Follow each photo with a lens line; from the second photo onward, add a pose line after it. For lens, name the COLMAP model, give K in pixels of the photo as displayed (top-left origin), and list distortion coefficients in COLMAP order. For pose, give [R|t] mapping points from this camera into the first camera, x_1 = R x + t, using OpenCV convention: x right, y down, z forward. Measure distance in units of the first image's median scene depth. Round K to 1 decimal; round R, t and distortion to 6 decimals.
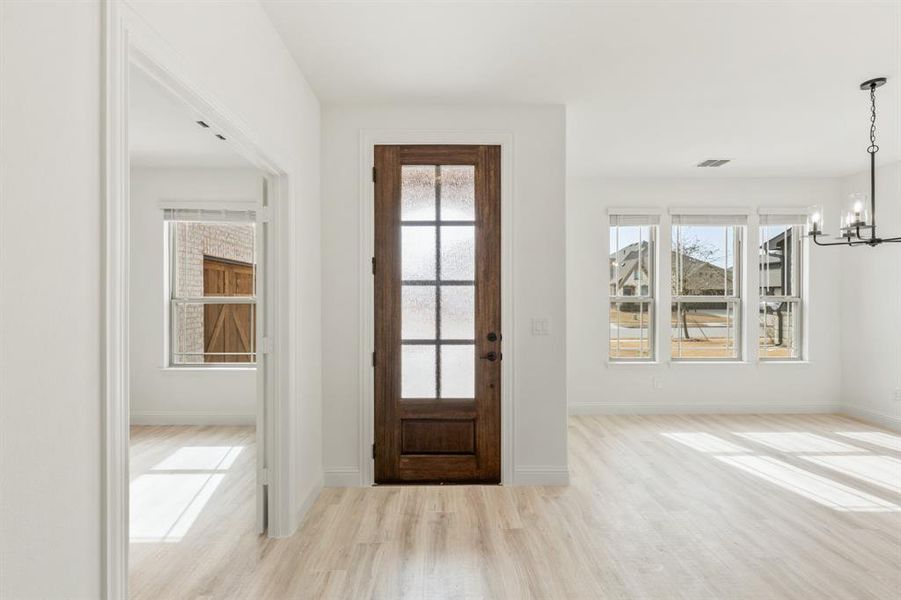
lens RADIAL K [[413.1, 0, 449.9], [0, 413.1, 291.9], [0, 0, 1]] dist [0.000495, -0.000068]
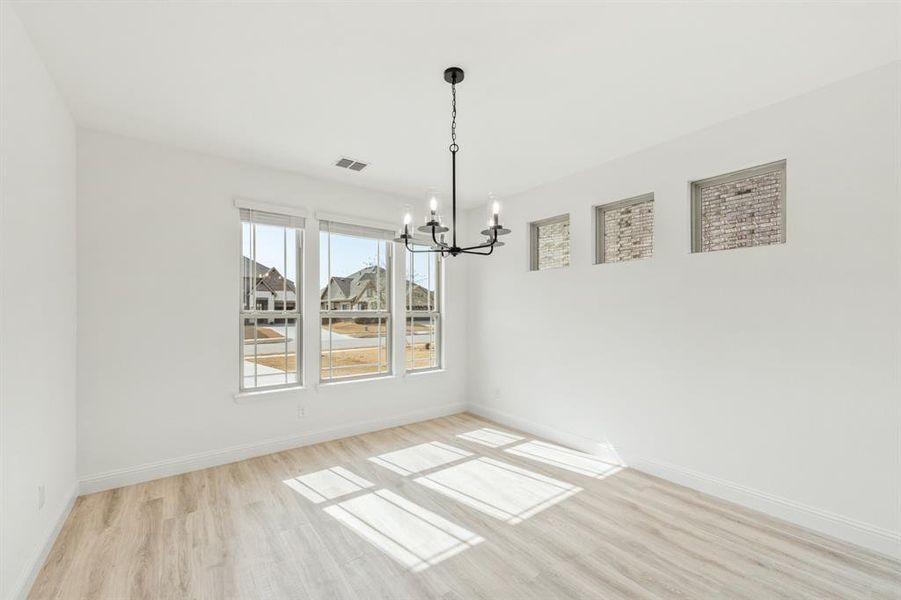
lens RADIAL K [[362.0, 0, 450.5], [0, 362.0, 300.0], [0, 0, 1]] dist [0.001681, 0.000211]
pose [[0.806917, 0.017563, 0.590403, 0.343692], [-0.005858, 0.999747, -0.021734, 0.002189], [-0.590635, 0.014079, 0.806816, 0.229185]]
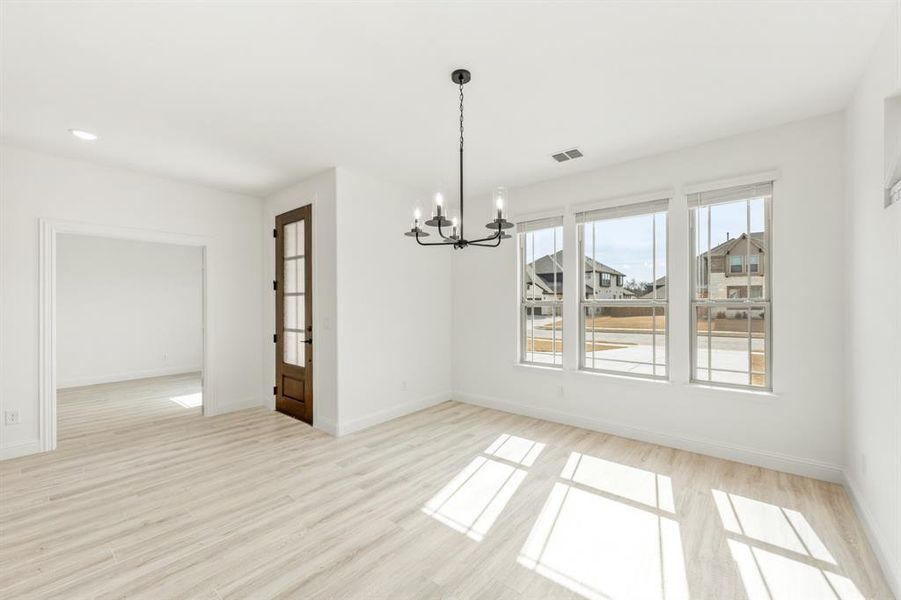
lens RADIAL K [[357.7, 0, 450.5], [0, 357.7, 300.0], [0, 0, 1]] dist [-0.001333, 0.000035]
pose [[0.762277, -0.006856, -0.647215, 0.975096], [0.014088, 0.999883, 0.006001, -0.000435], [0.647098, -0.013692, 0.762284, 0.230477]]
